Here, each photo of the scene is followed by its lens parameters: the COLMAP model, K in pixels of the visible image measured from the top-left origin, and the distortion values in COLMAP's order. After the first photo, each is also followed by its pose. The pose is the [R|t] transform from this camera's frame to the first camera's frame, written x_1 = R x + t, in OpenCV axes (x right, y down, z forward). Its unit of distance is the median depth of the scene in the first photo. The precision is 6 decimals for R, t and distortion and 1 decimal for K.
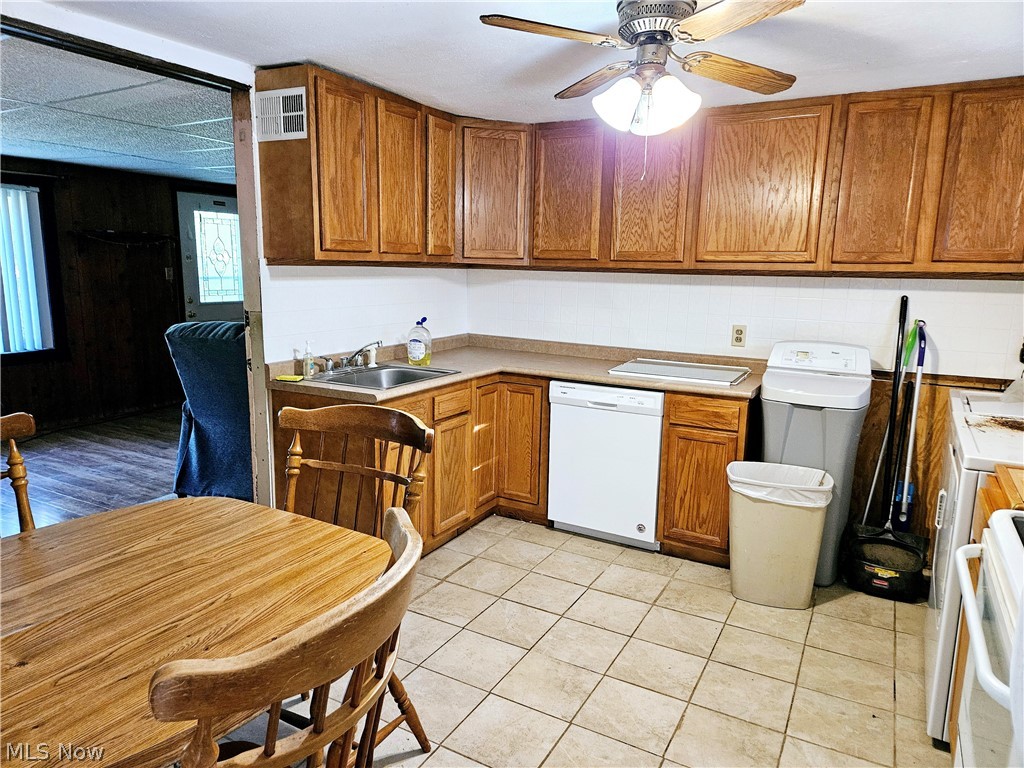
lens RADIAL K [[683.2, 0, 504.6], [0, 683.2, 383.6], [0, 0, 1]] dist [0.048620, -0.020646]
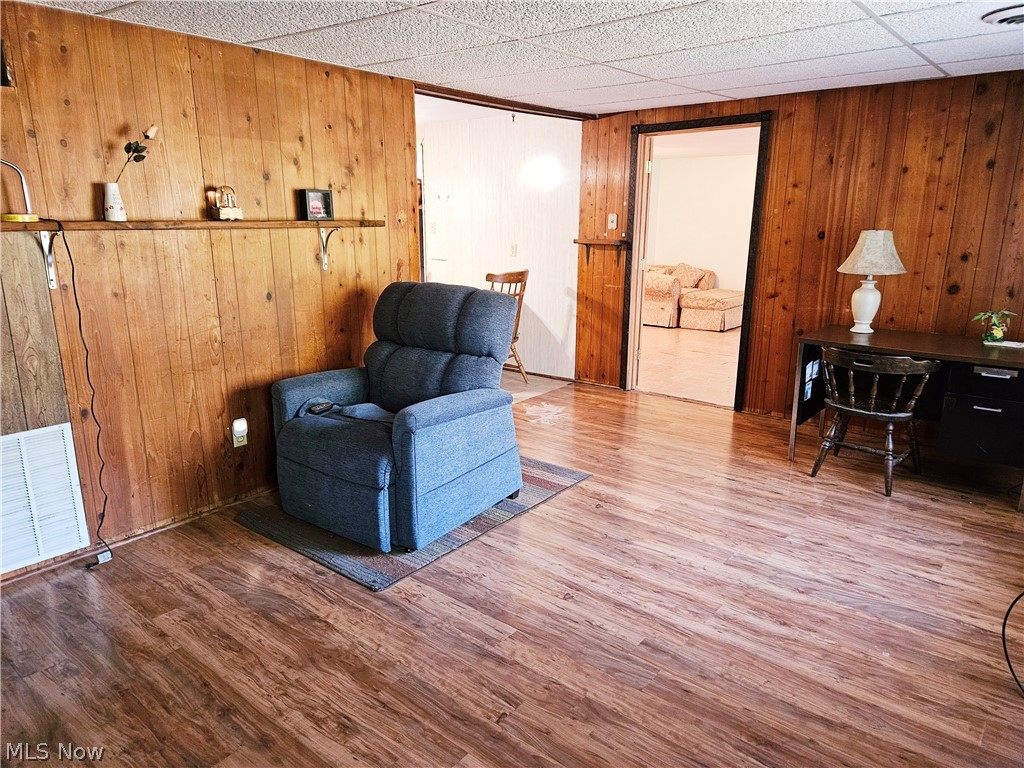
lens RADIAL K [[683.2, 0, 508.1], [0, 683.2, 388.0], [0, 0, 1]] dist [0.048620, -0.020646]
pose [[-0.983701, -0.058977, 0.169863, -0.363397], [0.015974, 0.912280, 0.409255, -0.192016], [-0.179099, 0.405298, -0.896469, 1.052118]]
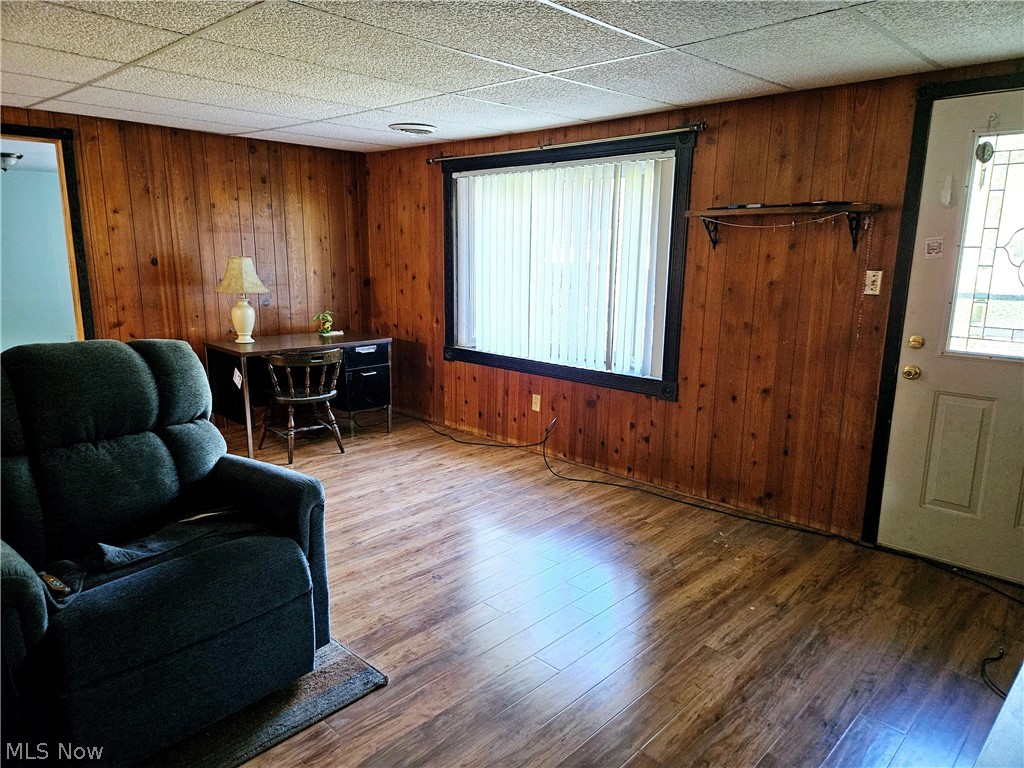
lens RADIAL K [[683.2, 0, 511.6], [0, 683.2, 388.7], [0, 0, 1]] dist [0.048620, -0.020646]
pose [[-0.255622, 0.180630, -0.949753, 0.054552], [-0.179335, 0.956482, 0.230177, -0.150010], [0.949998, 0.229163, -0.212104, 0.853150]]
